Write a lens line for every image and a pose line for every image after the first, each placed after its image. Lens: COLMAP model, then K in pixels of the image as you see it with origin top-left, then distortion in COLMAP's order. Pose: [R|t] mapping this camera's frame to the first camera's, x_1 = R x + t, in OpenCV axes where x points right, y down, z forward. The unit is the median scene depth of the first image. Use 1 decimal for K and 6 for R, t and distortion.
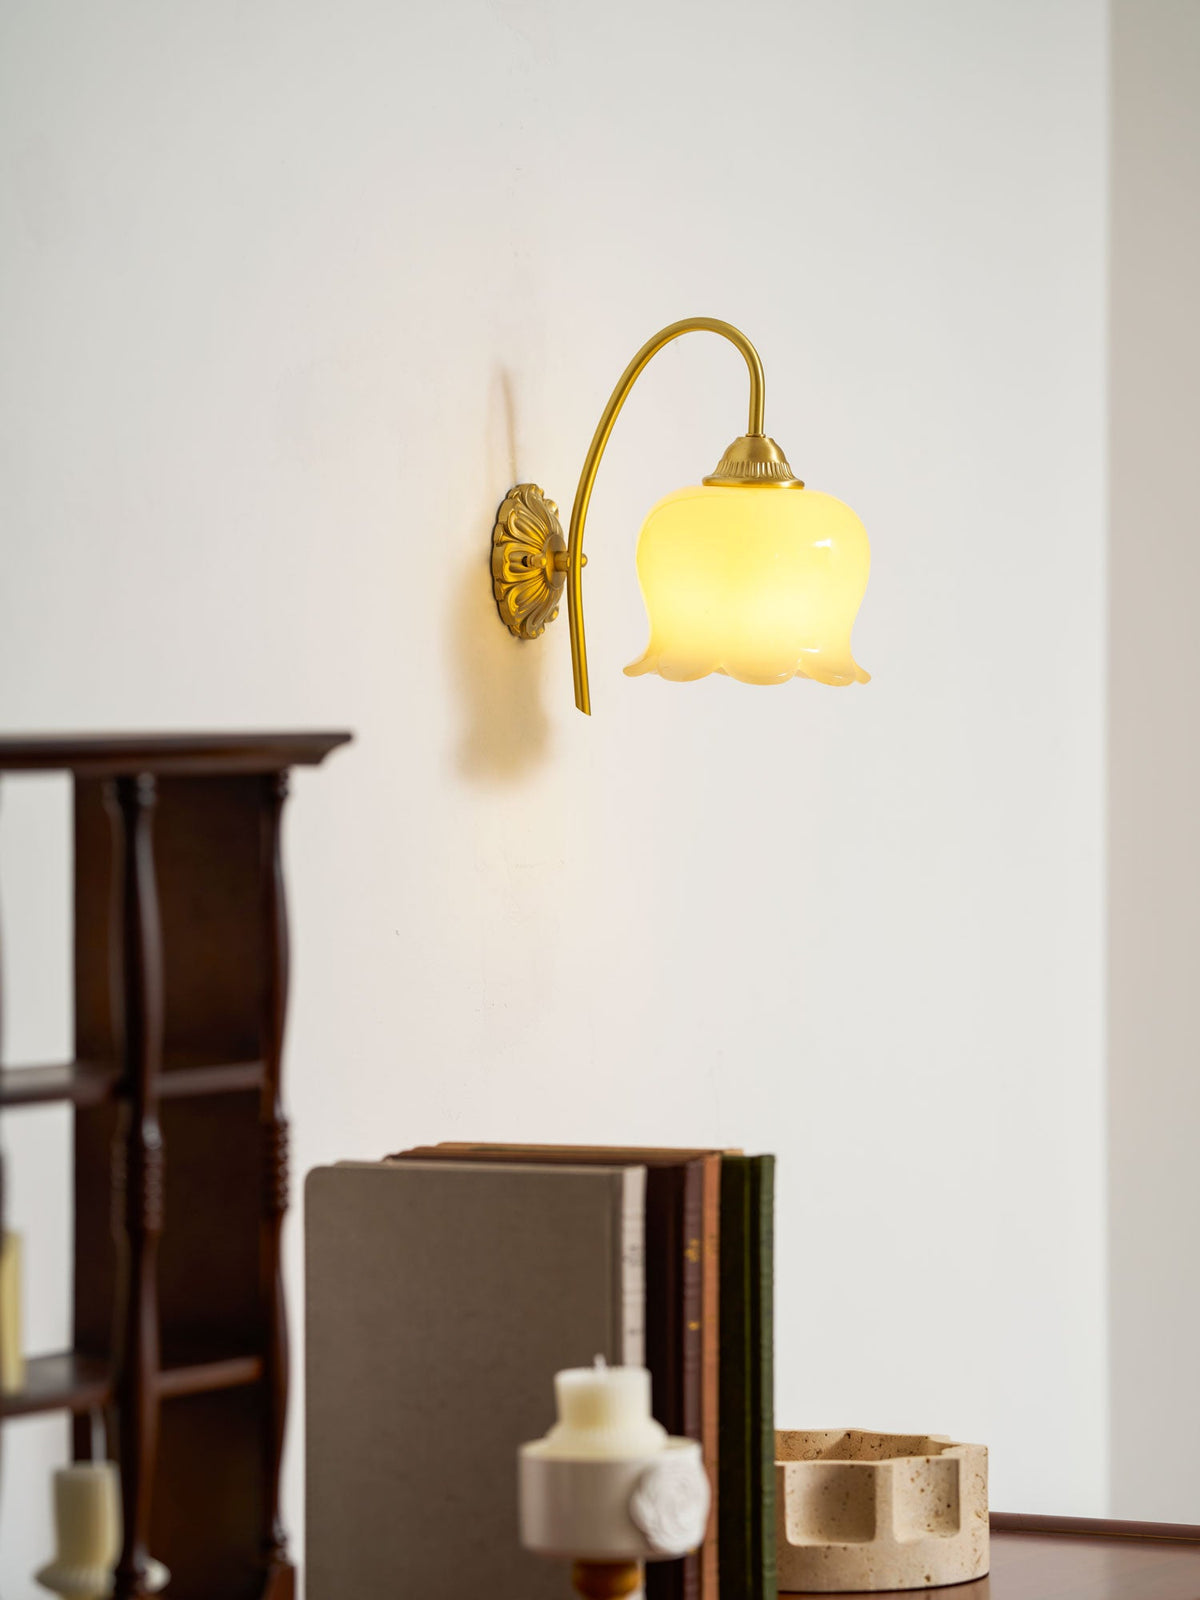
lens RADIAL K [[7212.4, 0, 600.0], [0, 7212.4, 800.0], [0, 0, 1]] dist [0.549815, -6.660280]
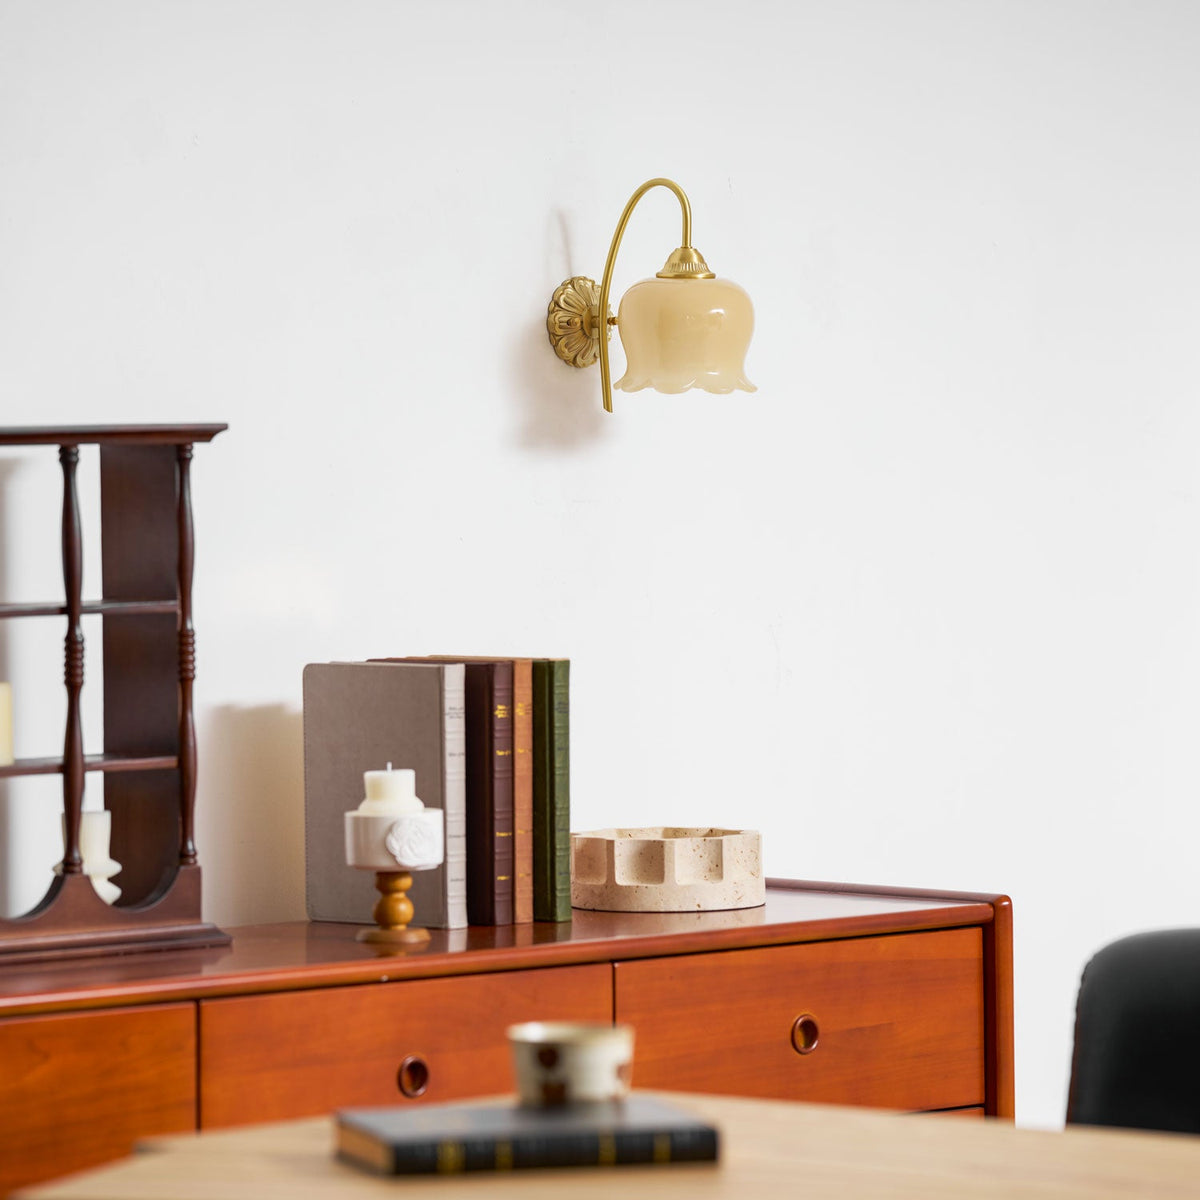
lens RADIAL K [[7359.4, 0, 600.0], [0, 7359.4, 600.0], [0, 0, 1]] dist [0.089857, 9.921362]
pose [[0.942885, 0.001590, -0.333116, 0.611342], [0.003204, 0.999899, 0.013842, 0.008963], [0.333104, -0.014119, 0.942784, -0.676392]]
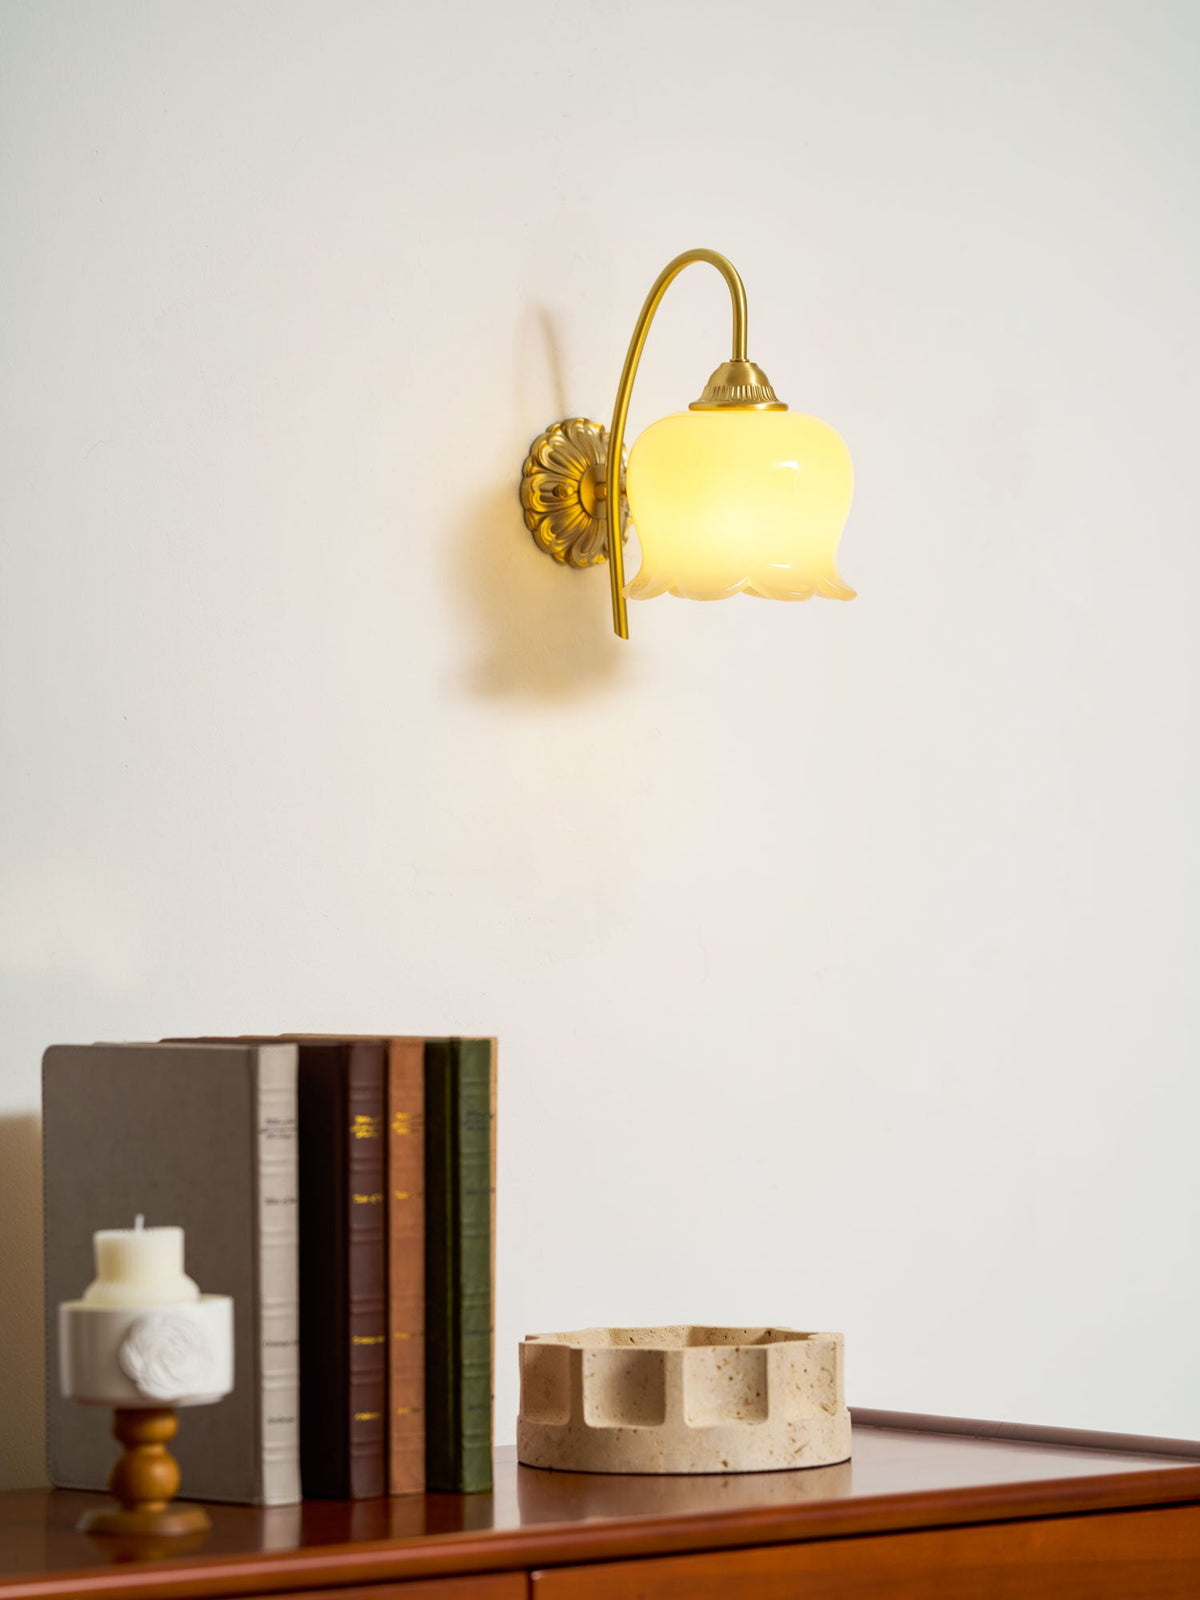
lens RADIAL K [[7212.4, 0, 600.0], [0, 7212.4, 800.0], [0, 0, 1]] dist [0.549815, -6.660280]
pose [[0.909722, -0.012110, -0.415042, 0.451279], [0.002763, 0.999729, -0.023114, 0.037375], [0.415209, 0.019880, 0.909509, 0.065055]]
